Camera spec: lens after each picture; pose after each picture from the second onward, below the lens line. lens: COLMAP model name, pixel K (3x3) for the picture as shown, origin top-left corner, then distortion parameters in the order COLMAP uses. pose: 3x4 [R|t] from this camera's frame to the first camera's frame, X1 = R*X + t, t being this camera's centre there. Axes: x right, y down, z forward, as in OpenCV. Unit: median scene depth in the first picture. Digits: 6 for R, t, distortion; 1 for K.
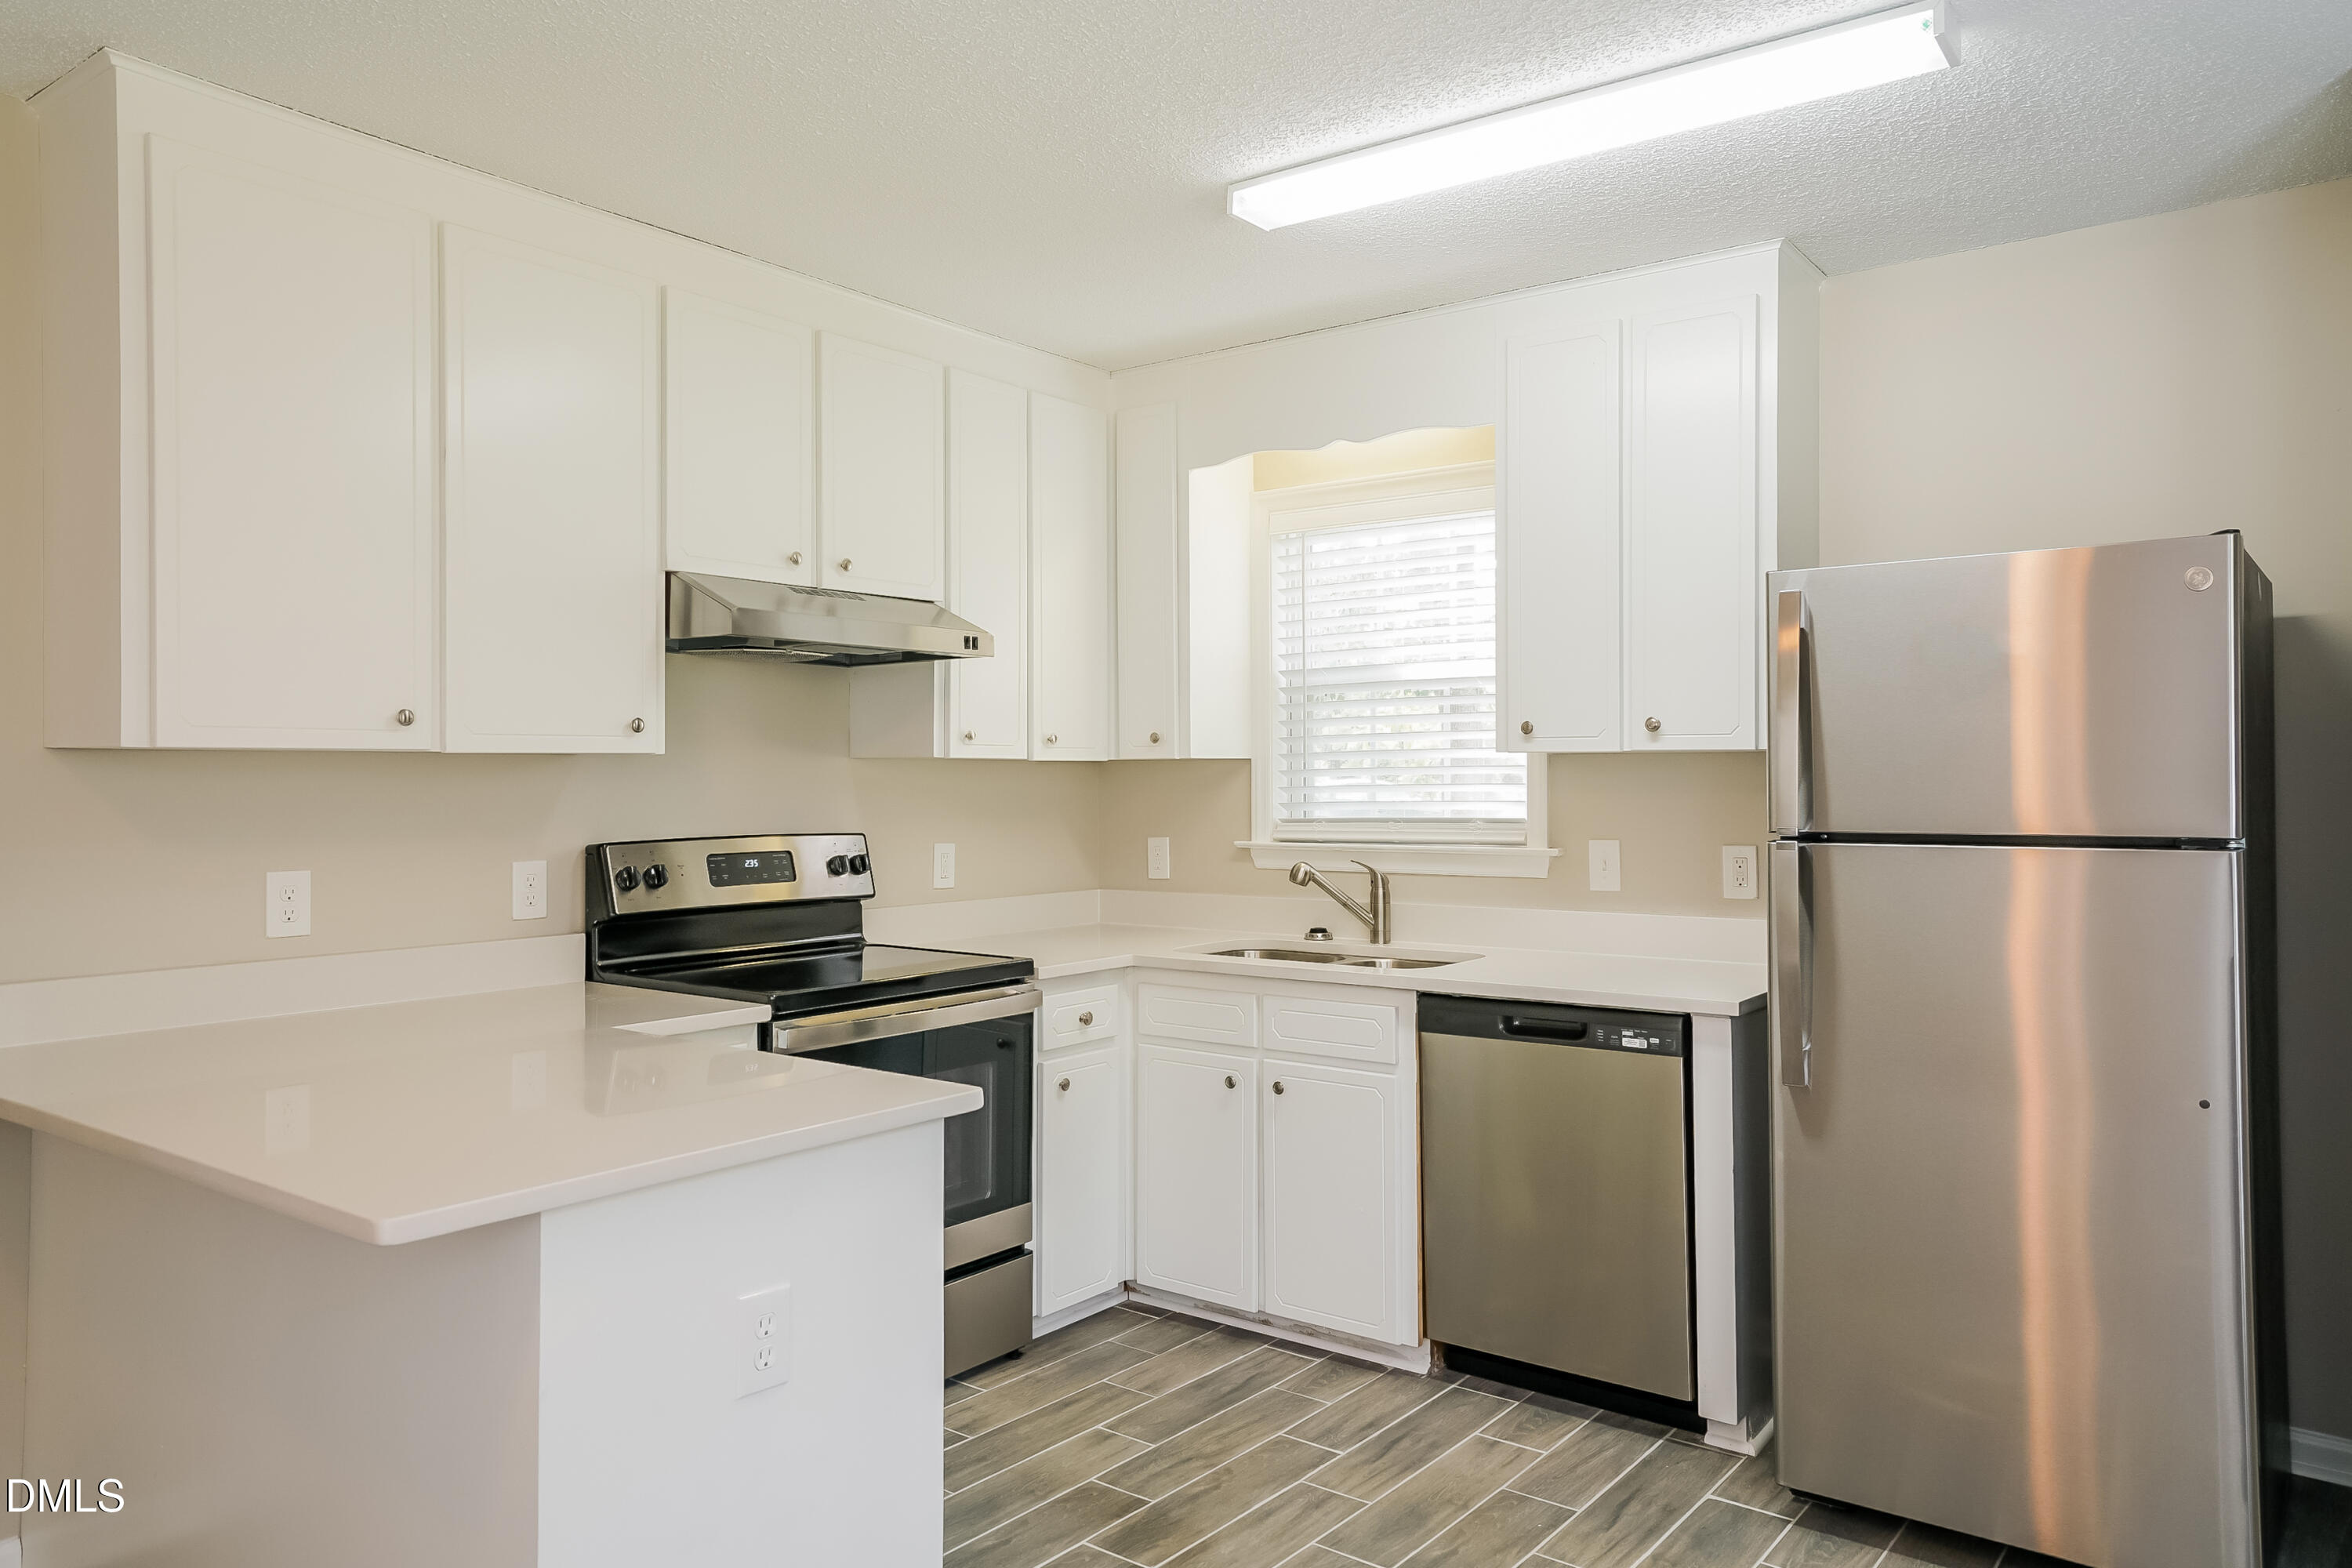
lens RADIAL K [[1649.8, 0, 1173.8], [0, 1649.8, 774.7], [0, 0, 1]] dist [-0.003314, -0.000500]
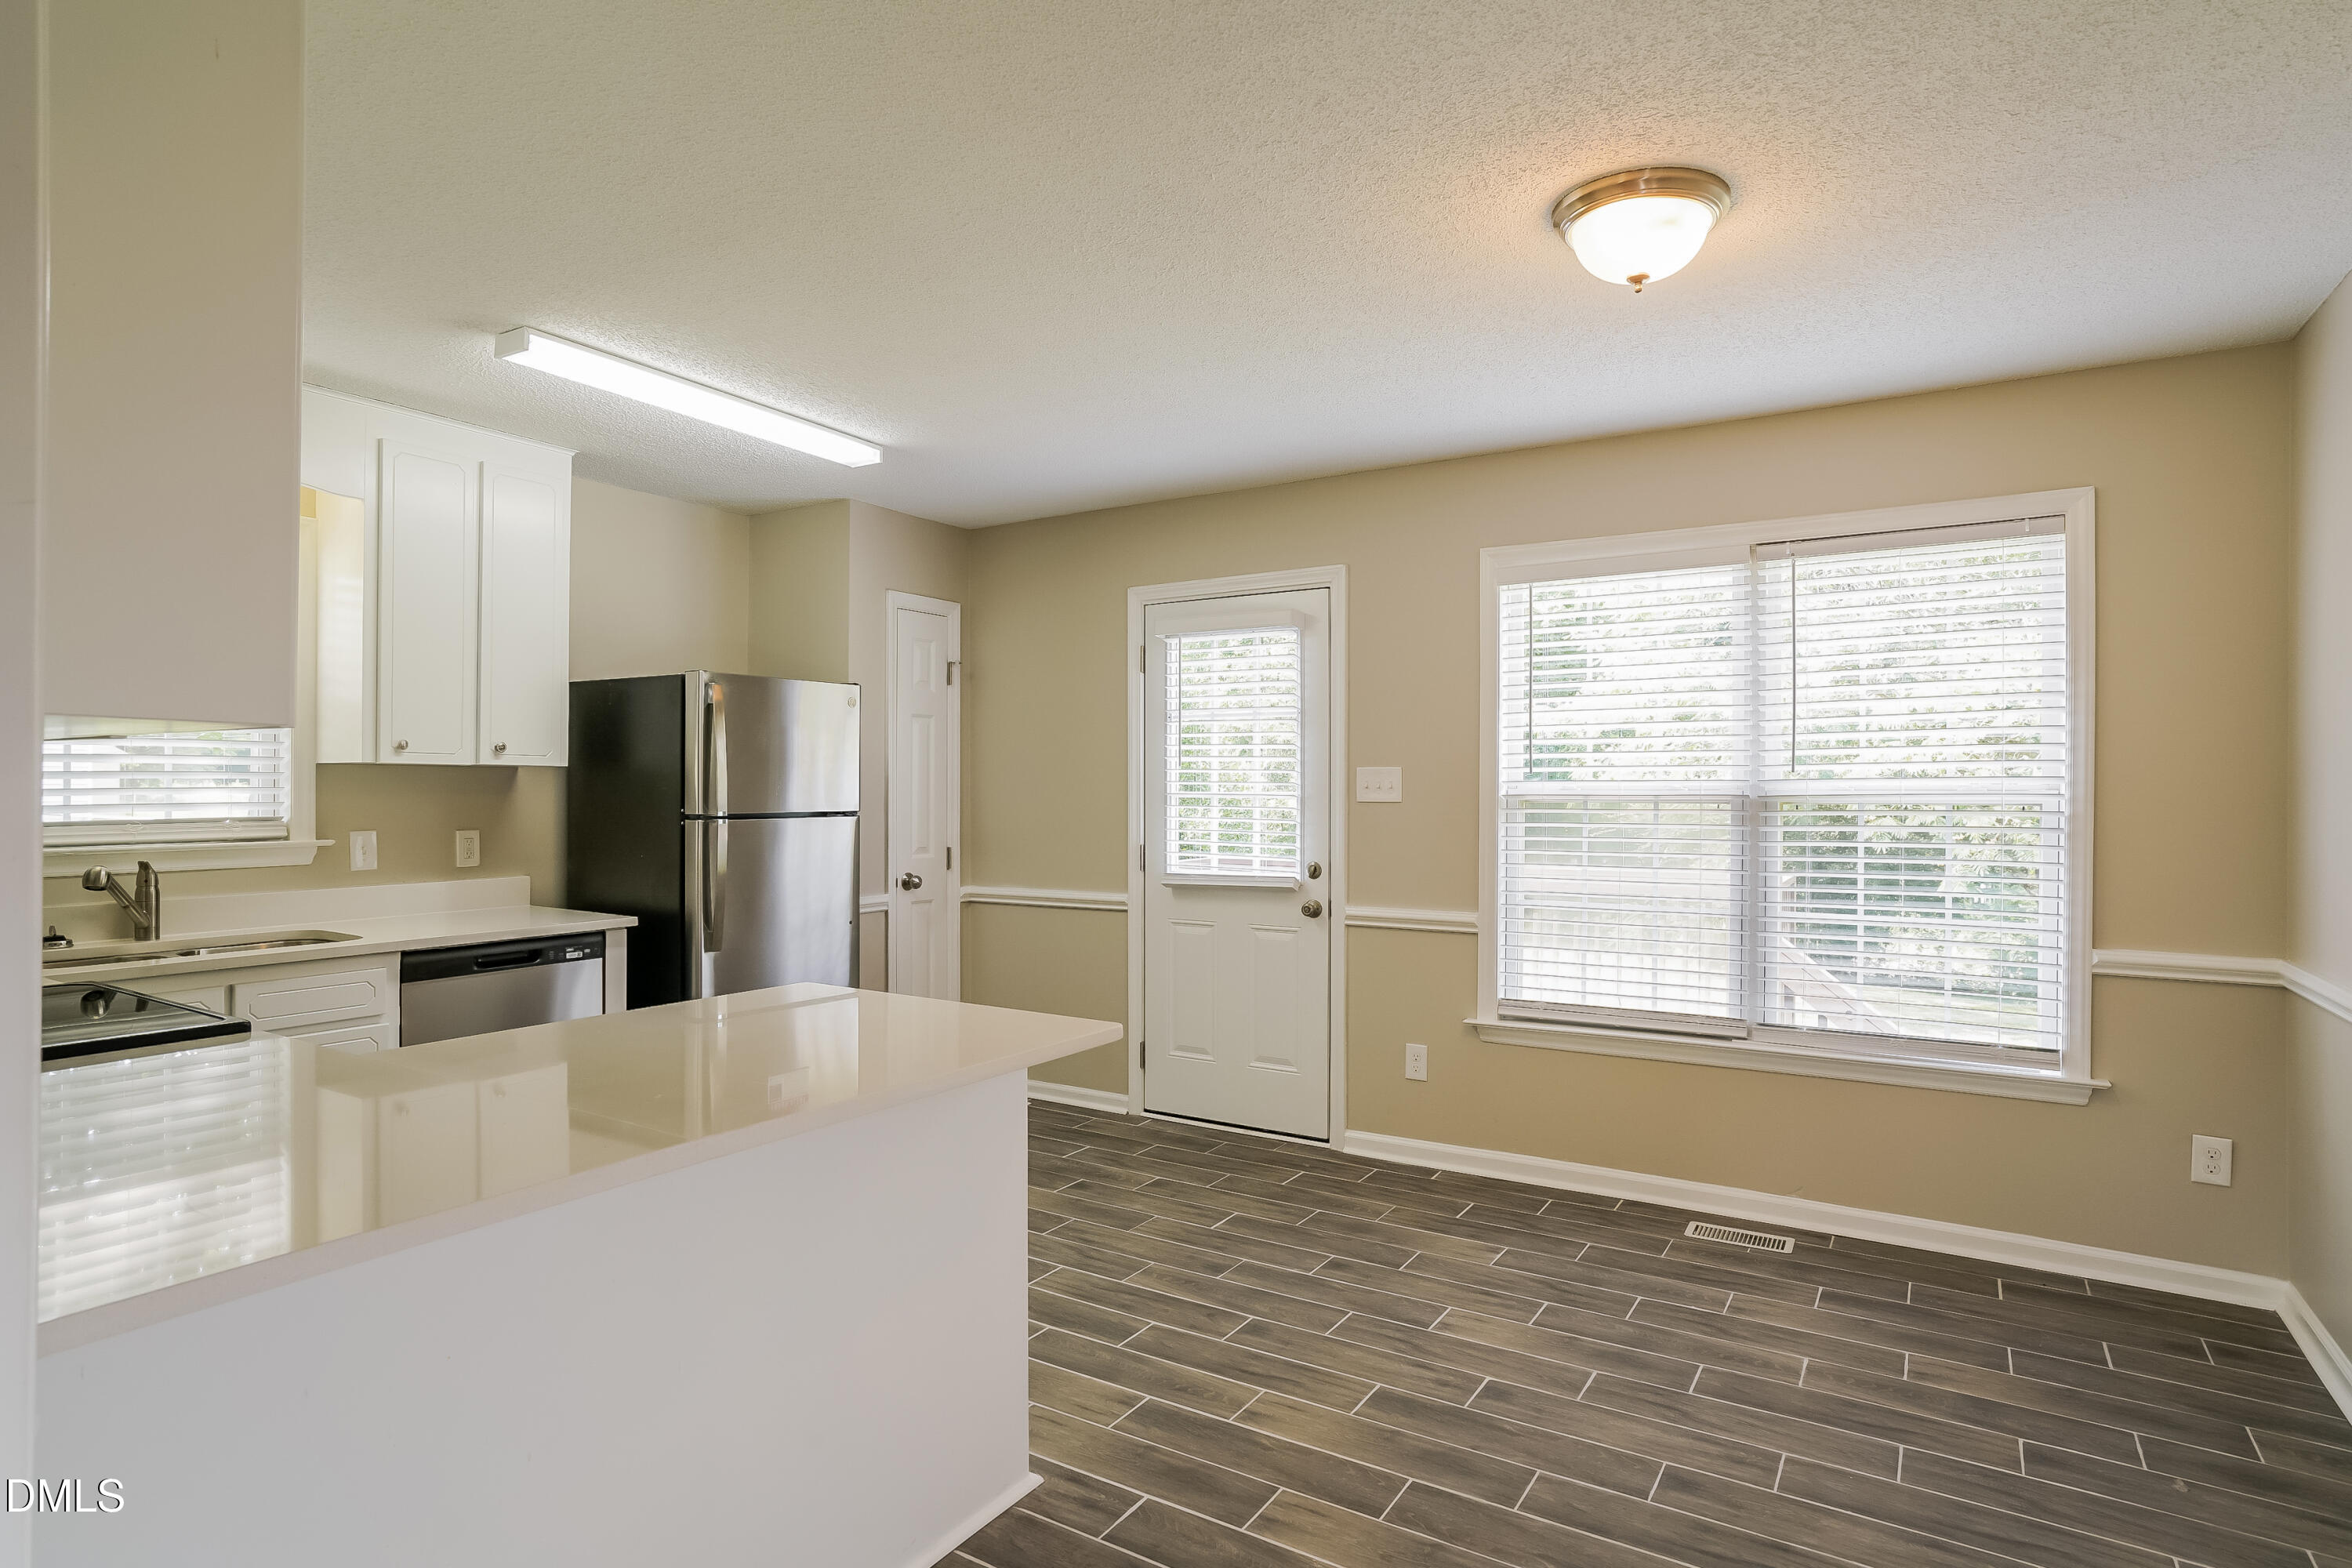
lens RADIAL K [[1225.7, 0, 1171.3], [0, 1225.7, 795.1], [0, 0, 1]] dist [-0.003137, -0.000266]
pose [[-0.098534, -0.002986, 0.995129, -0.763472], [-0.004585, 0.999986, 0.002547, 0.005919], [-0.995123, -0.004312, -0.098546, 0.461263]]
